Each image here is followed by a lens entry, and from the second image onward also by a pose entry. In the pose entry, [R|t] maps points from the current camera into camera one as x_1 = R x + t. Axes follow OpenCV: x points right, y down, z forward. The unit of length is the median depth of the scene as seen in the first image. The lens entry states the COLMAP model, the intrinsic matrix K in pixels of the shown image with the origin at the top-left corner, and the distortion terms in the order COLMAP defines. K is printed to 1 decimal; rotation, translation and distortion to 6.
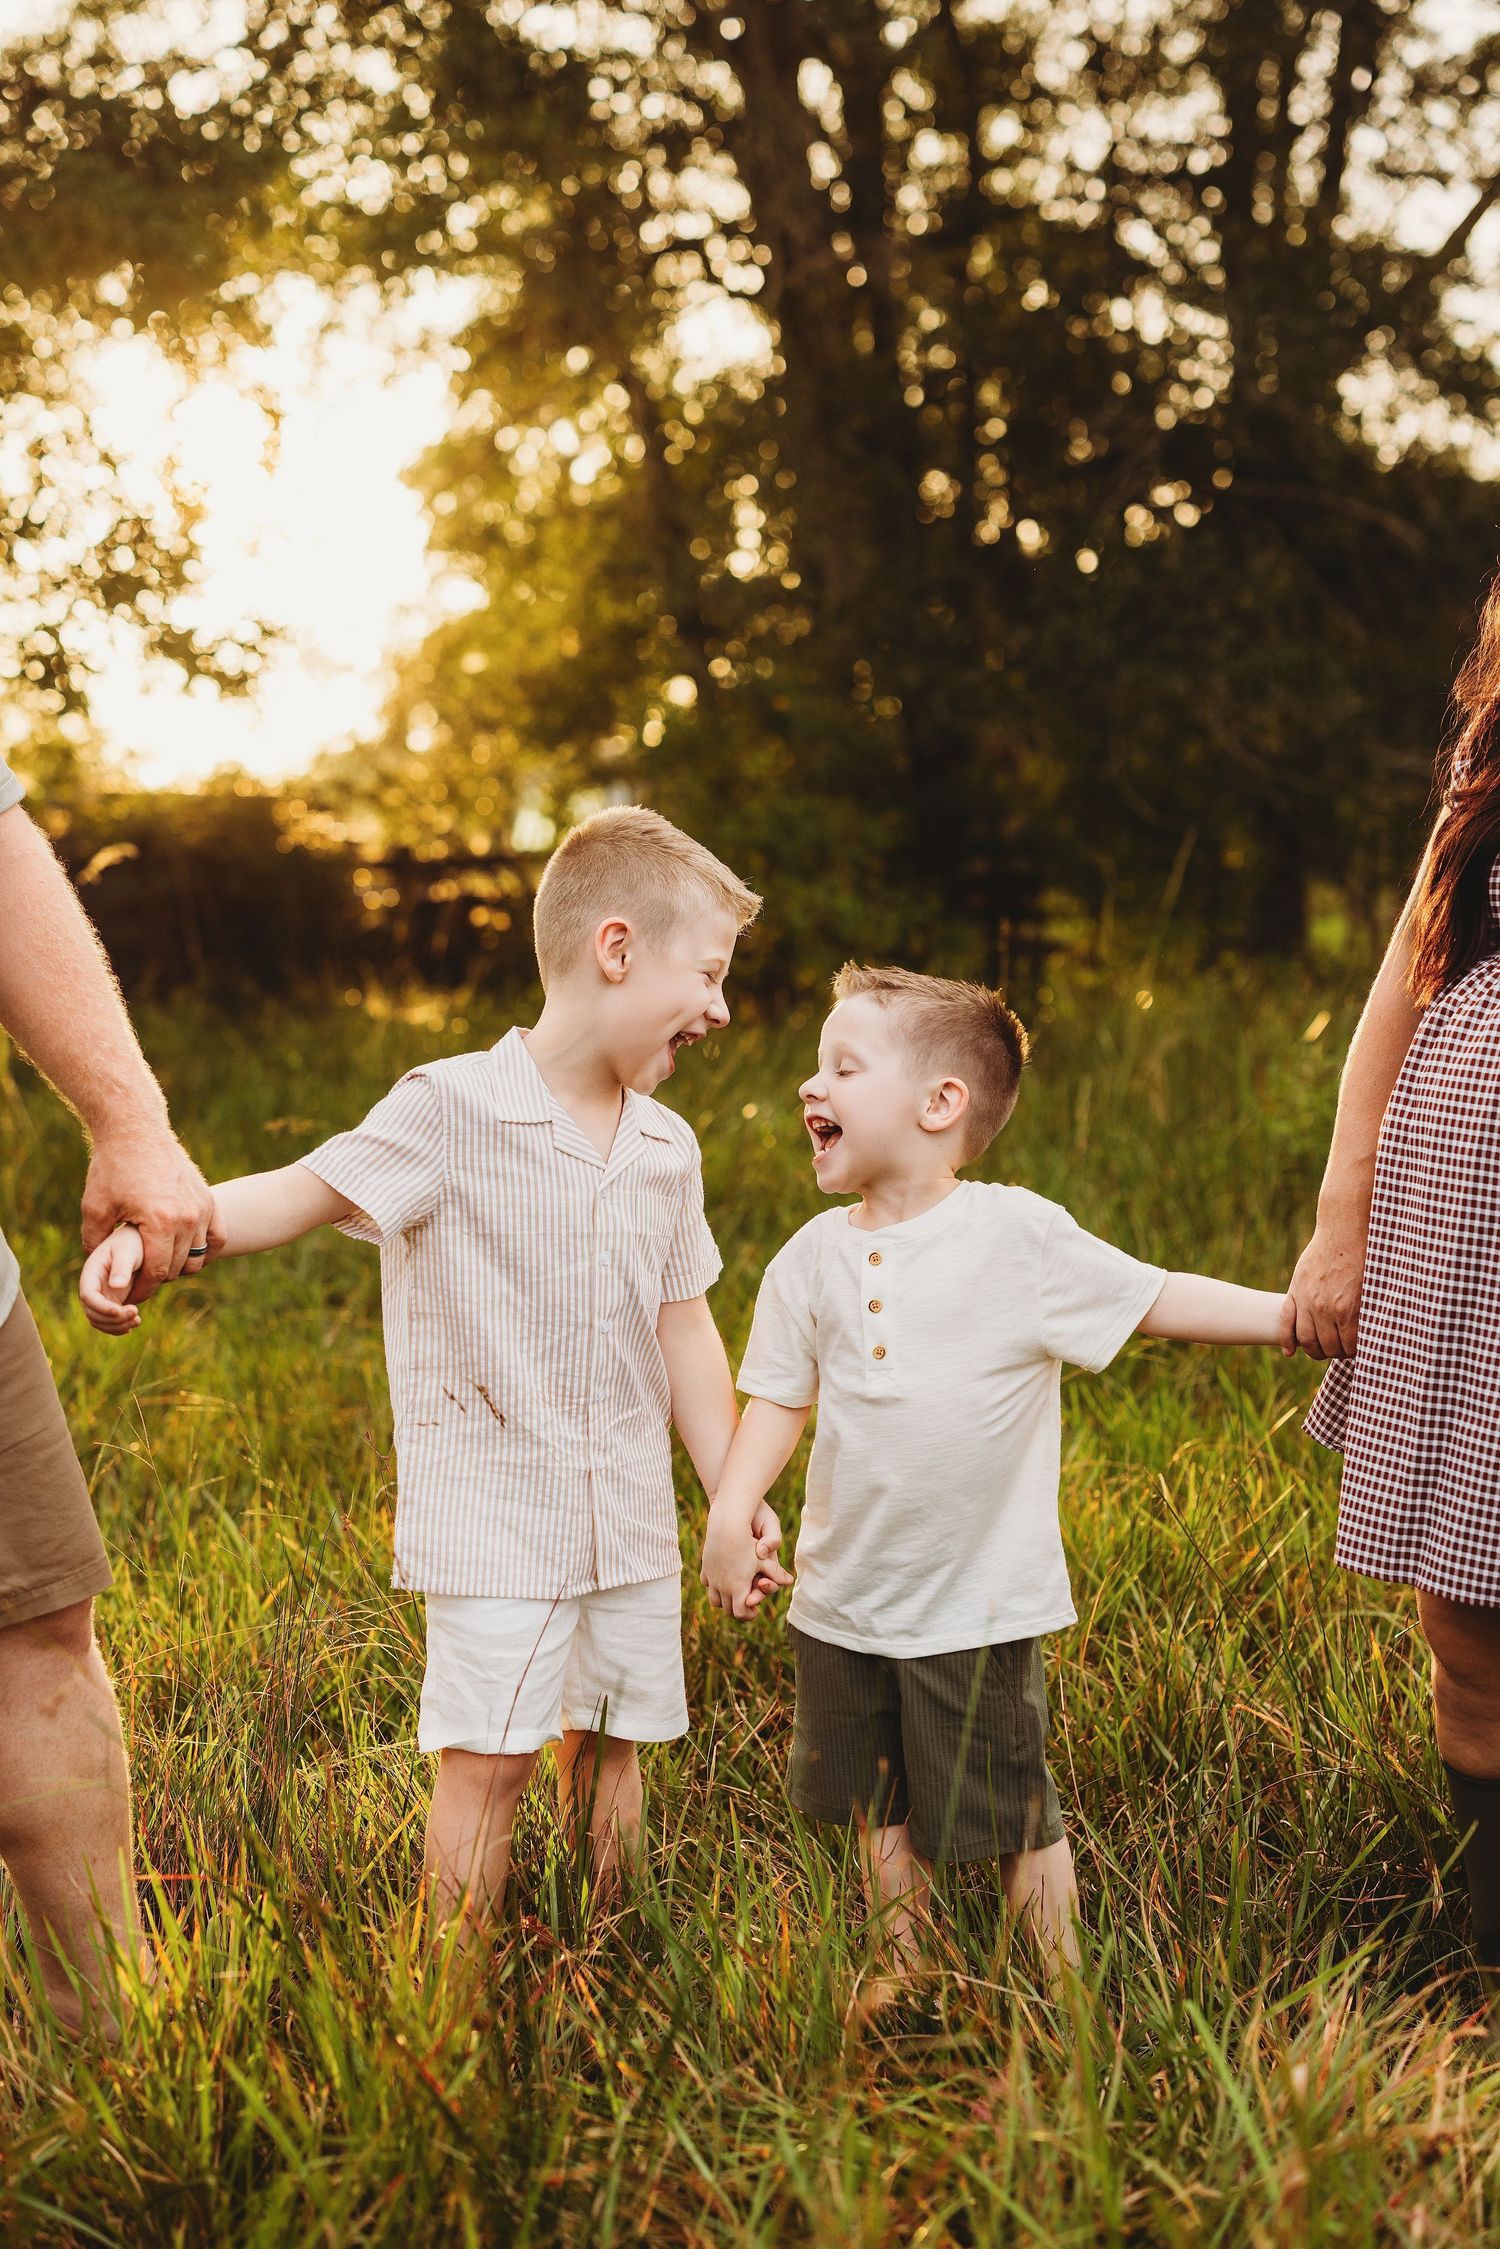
lens RADIAL K [[3243.8, 0, 750.0], [0, 3243.8, 1124.5], [0, 0, 1]] dist [0.022215, 0.044721]
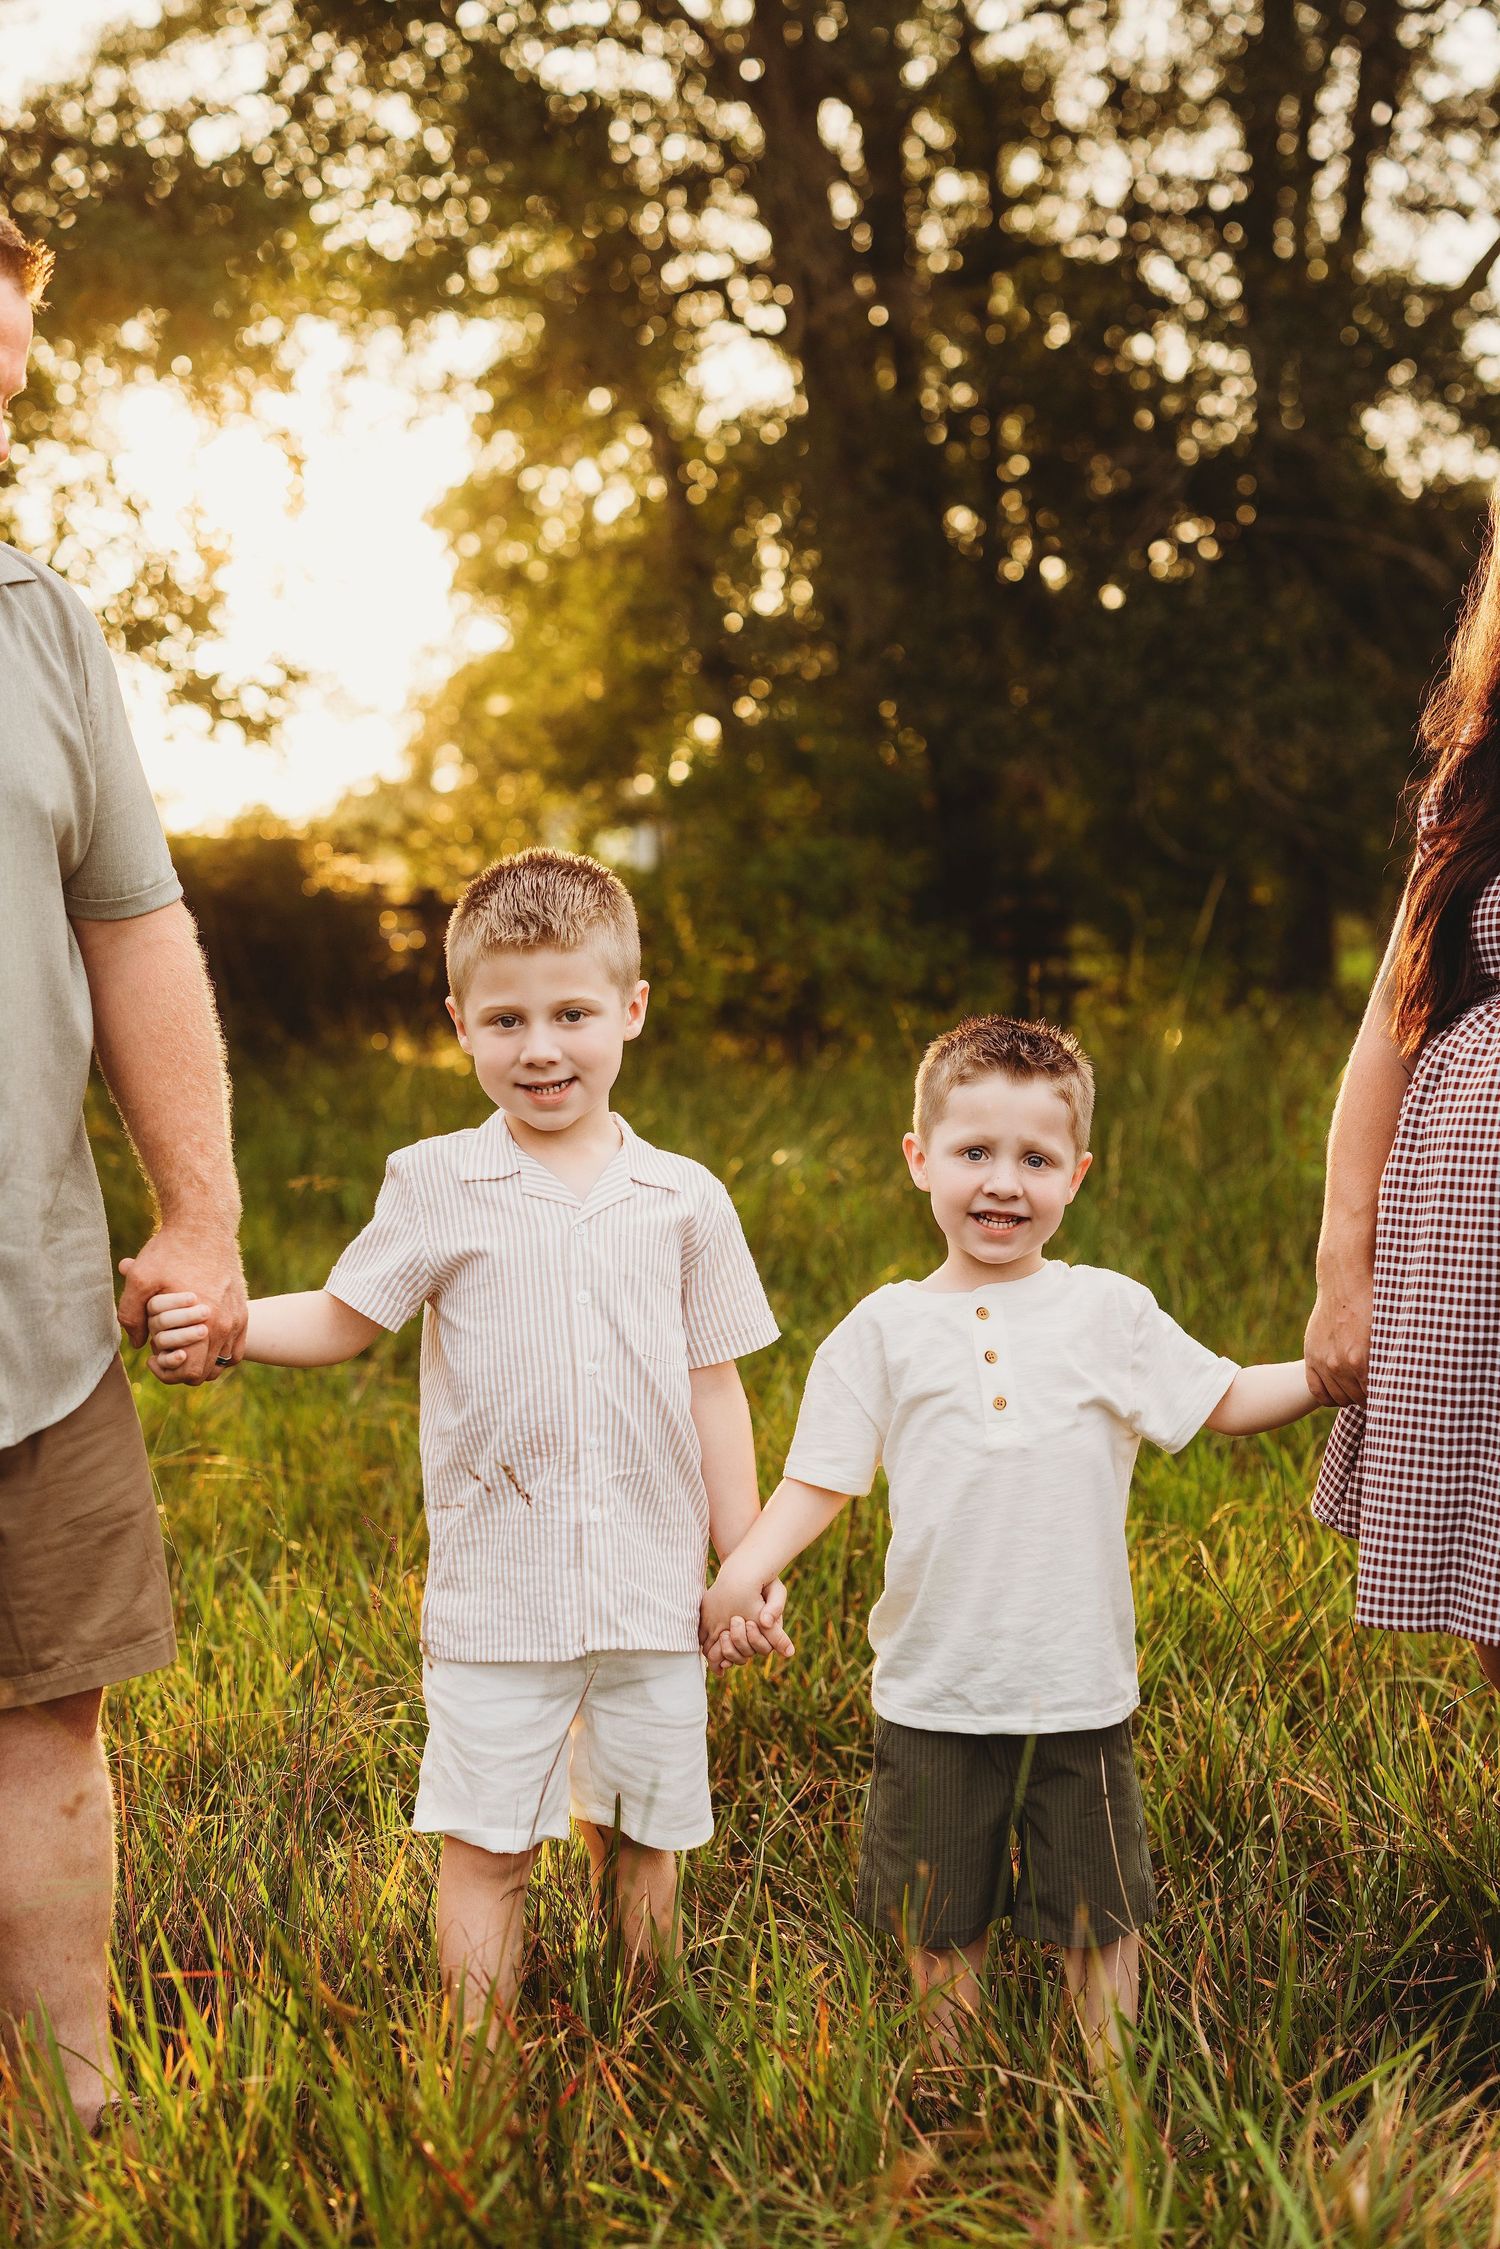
lens RADIAL K [[3243.8, 0, 750.0], [0, 3243.8, 1124.5], [0, 0, 1]] dist [0.022215, 0.044721]
pose [[0.999933, -0.007920, -0.008487, -0.000120], [0.007827, 0.999910, -0.010910, -0.001972], [0.008573, 0.010843, 0.999904, 0.003694]]
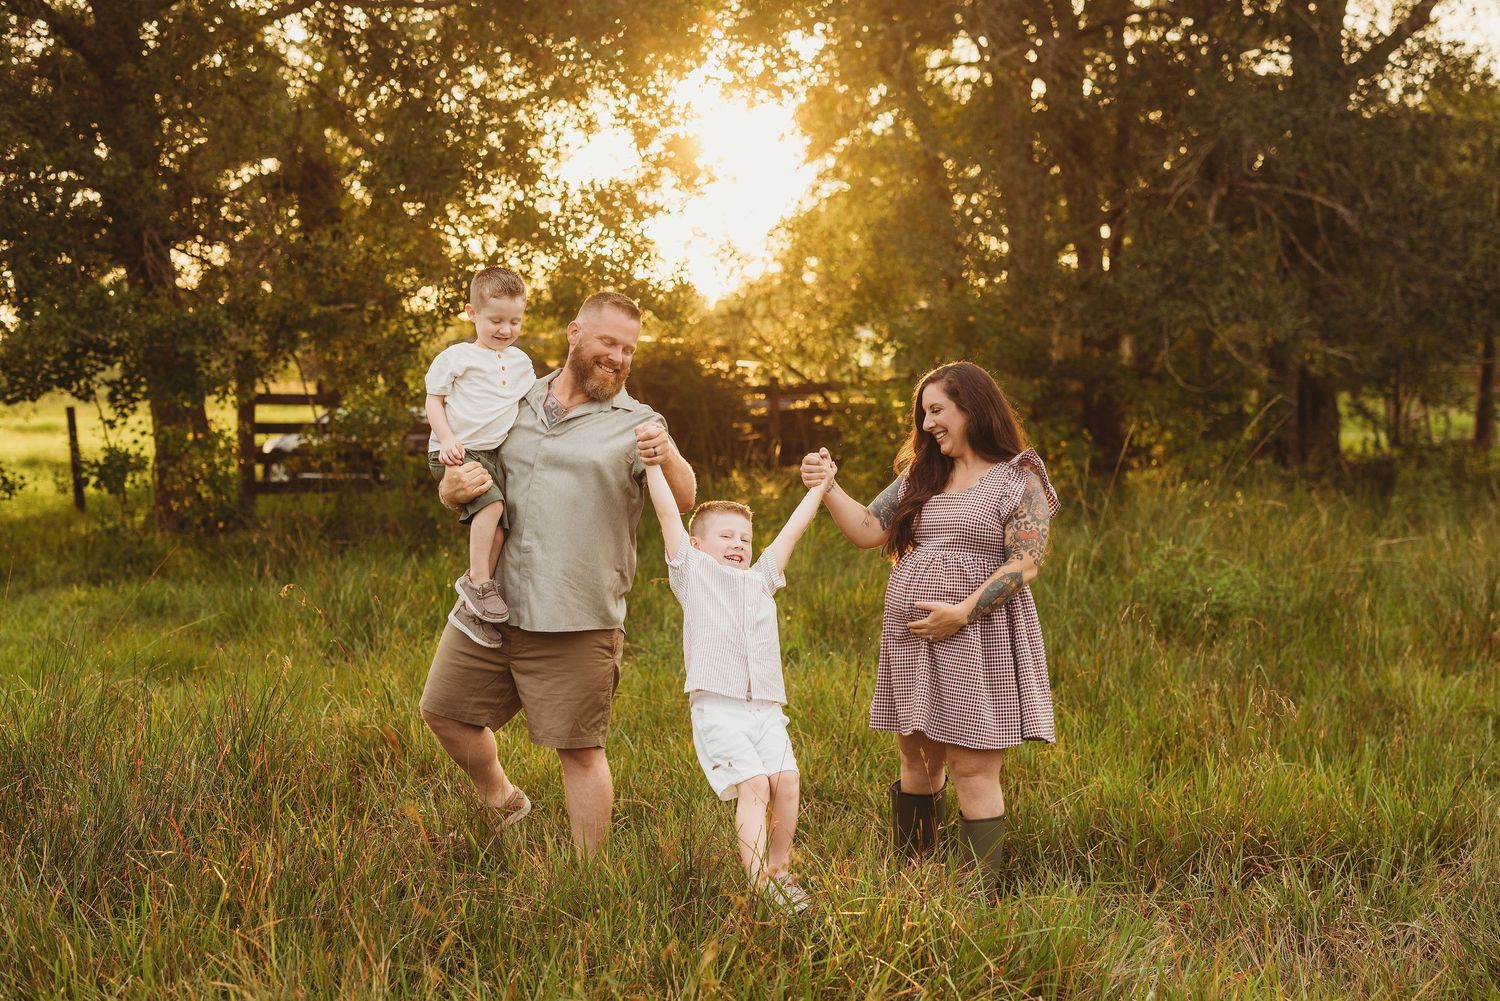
lens RADIAL K [[2206.4, 0, 750.0], [0, 2206.4, 500.5], [0, 0, 1]] dist [-0.015229, -0.000349]
pose [[0.991755, 0.008522, -0.127861, 0.041532], [-0.009822, 0.999906, -0.009538, -0.017796], [0.127768, 0.010715, 0.991746, -0.190715]]
